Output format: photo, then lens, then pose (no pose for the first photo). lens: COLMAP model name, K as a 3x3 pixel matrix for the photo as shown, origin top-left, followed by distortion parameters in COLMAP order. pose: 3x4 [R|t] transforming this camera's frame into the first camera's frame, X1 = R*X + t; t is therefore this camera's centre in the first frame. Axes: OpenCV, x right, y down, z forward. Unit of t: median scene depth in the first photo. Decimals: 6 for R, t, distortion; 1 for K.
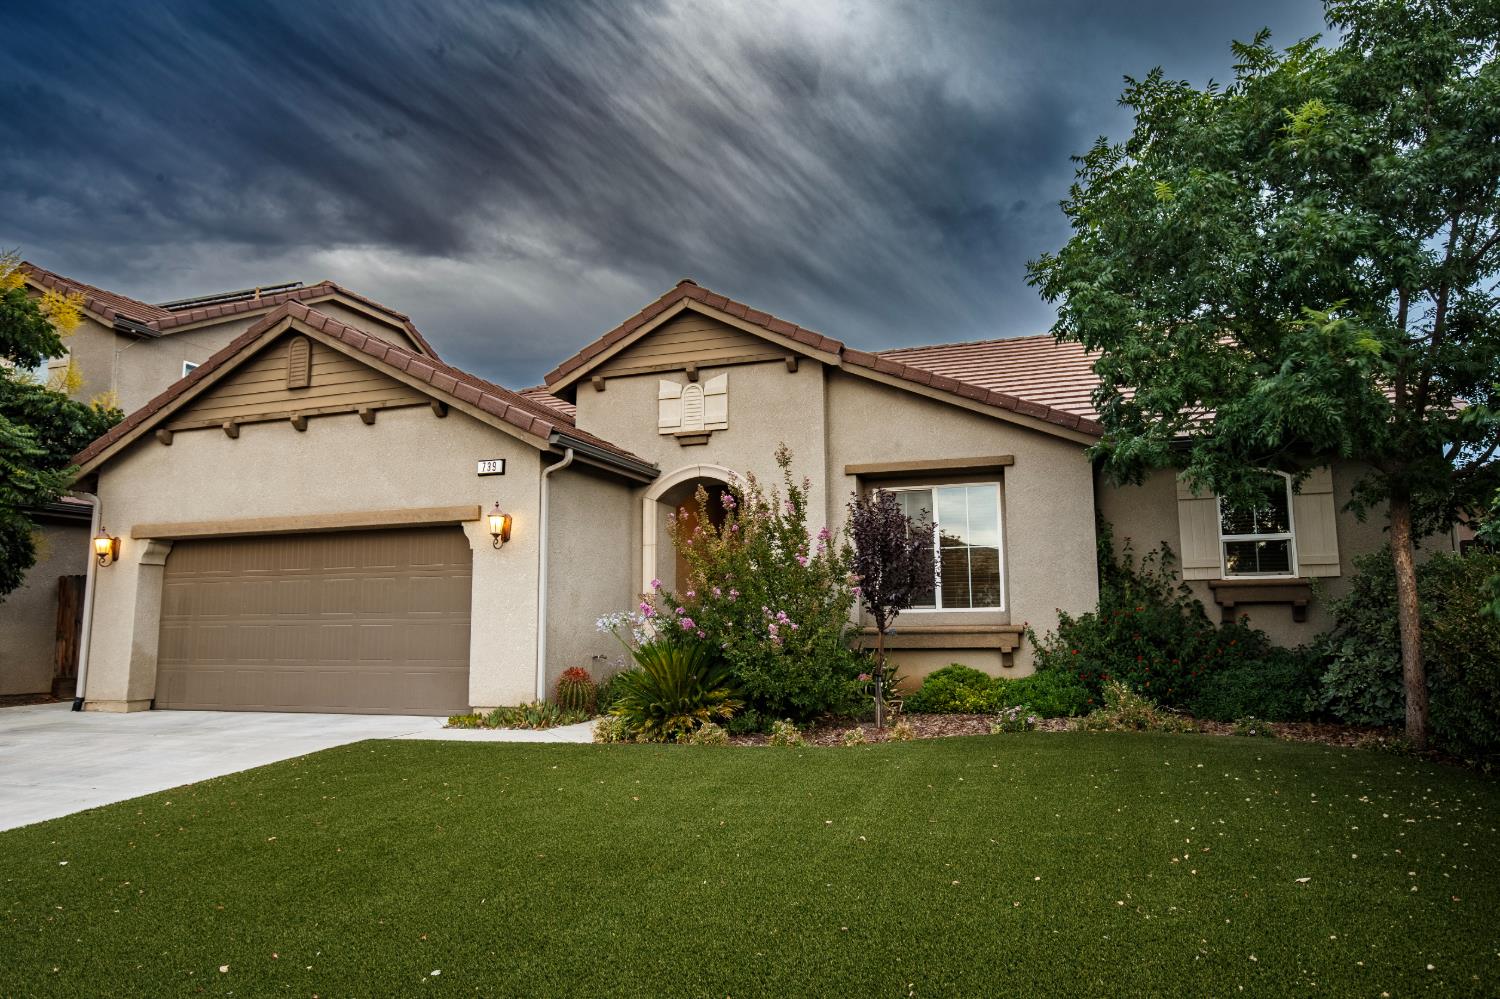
lens RADIAL K [[975.6, 0, 750.0], [0, 975.6, 499.5], [0, 0, 1]] dist [0.004202, 0.000810]
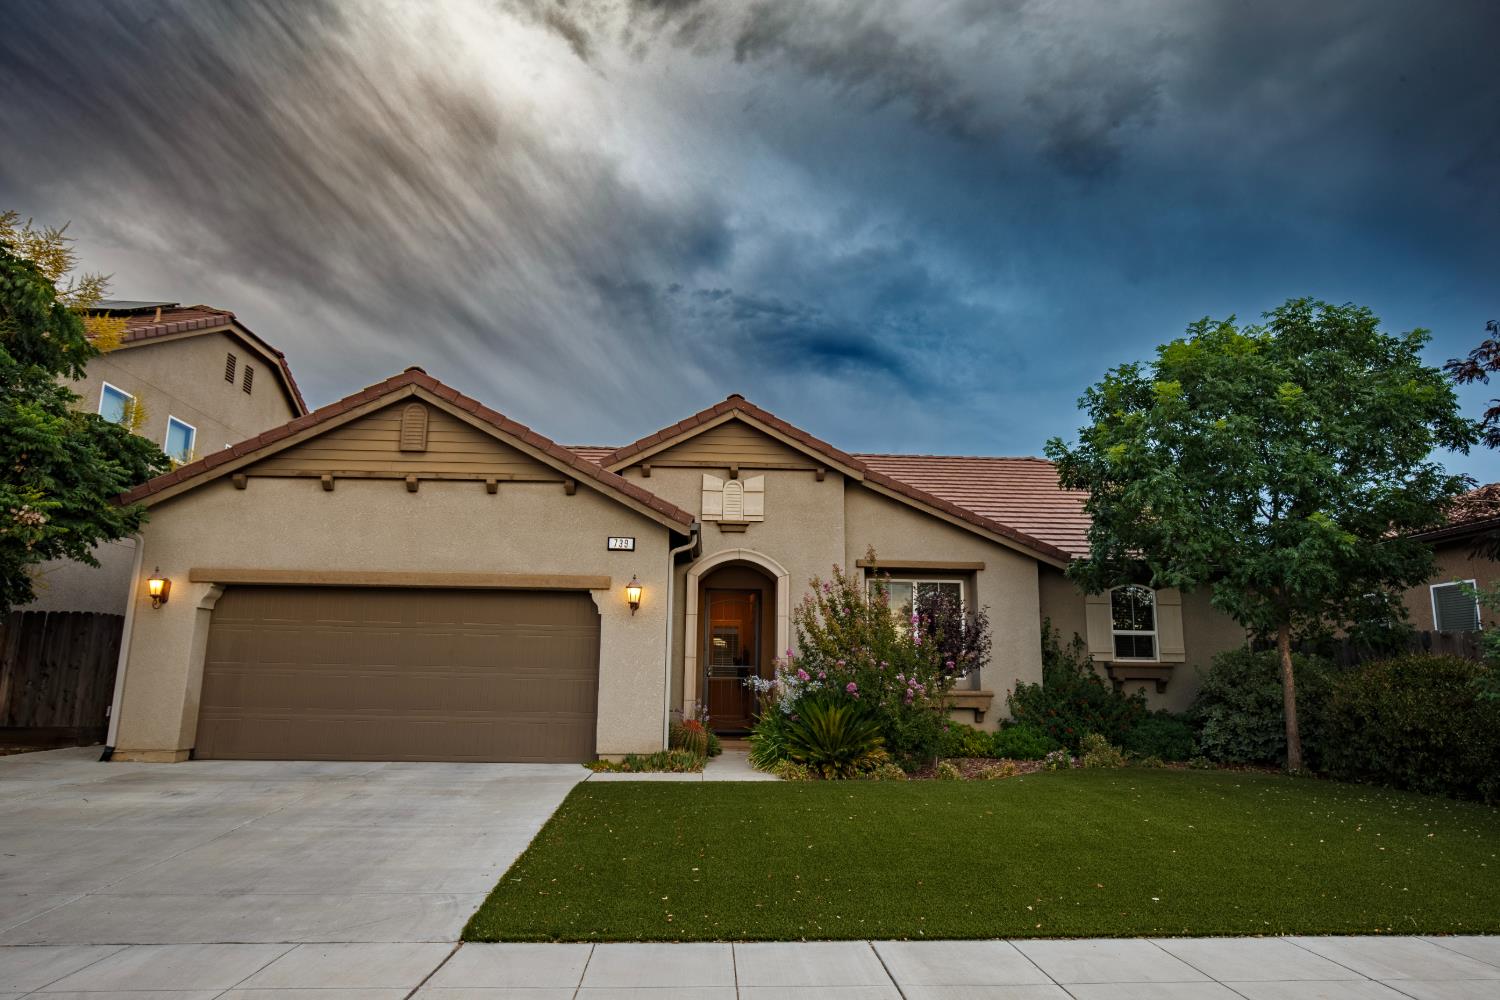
lens RADIAL K [[960.6, 0, 751.0], [0, 960.6, 498.3], [0, 0, 1]] dist [0.002084, -0.001283]
pose [[0.925412, 0.093763, 0.367179, -0.475895], [-0.072499, 0.994816, -0.071317, -0.014636], [-0.371963, 0.039377, 0.927412, -0.098935]]
